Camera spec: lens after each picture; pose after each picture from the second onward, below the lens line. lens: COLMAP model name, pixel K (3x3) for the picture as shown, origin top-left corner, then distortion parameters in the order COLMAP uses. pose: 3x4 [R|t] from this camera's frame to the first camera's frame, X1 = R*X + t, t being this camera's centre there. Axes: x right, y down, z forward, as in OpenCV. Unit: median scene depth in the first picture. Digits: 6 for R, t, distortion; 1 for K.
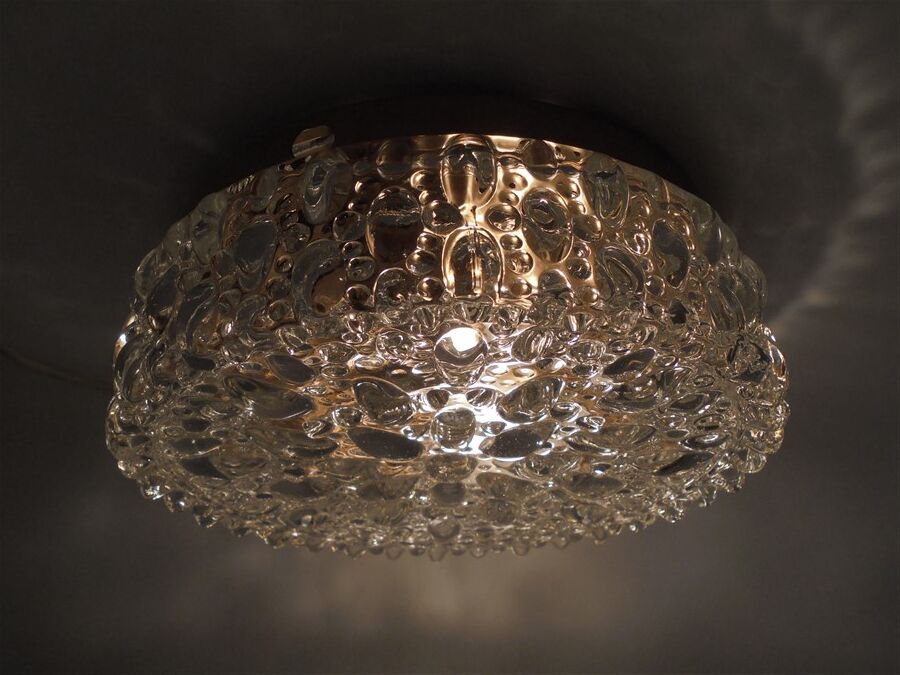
lens RADIAL K [[885.0, 0, 450.0], [0, 885.0, 337.5], [0, 0, 1]] dist [-0.002063, 0.000130]
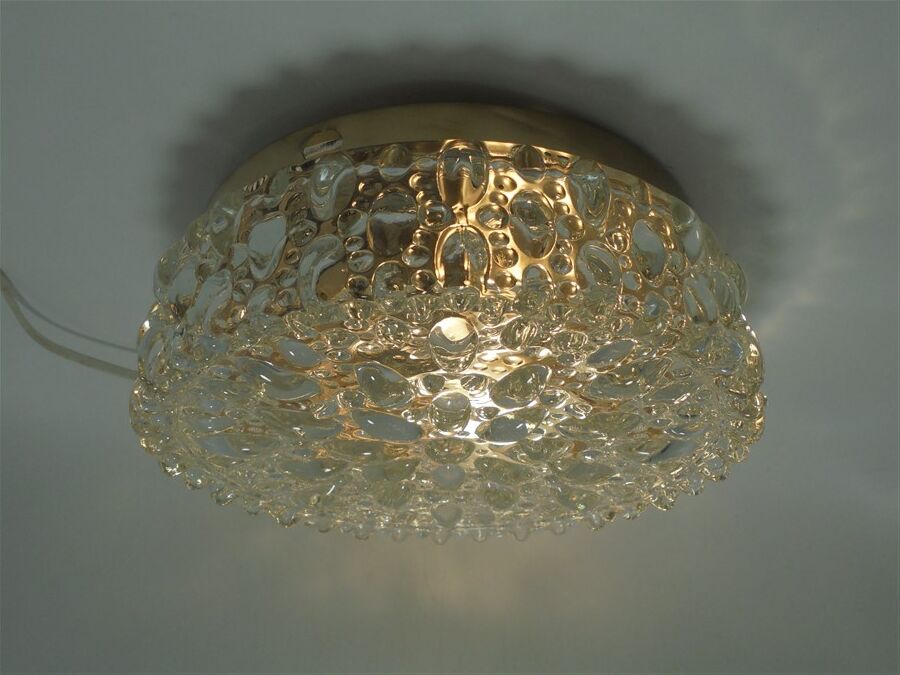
lens RADIAL K [[901.8, 0, 450.0], [0, 901.8, 337.5], [0, 0, 1]] dist [-0.001477, -0.001971]
pose [[0.999357, 0.015991, -0.032098, 0.042679], [-0.016108, 0.999864, -0.003404, 0.017337], [0.032040, 0.003918, 0.999479, -0.106044]]
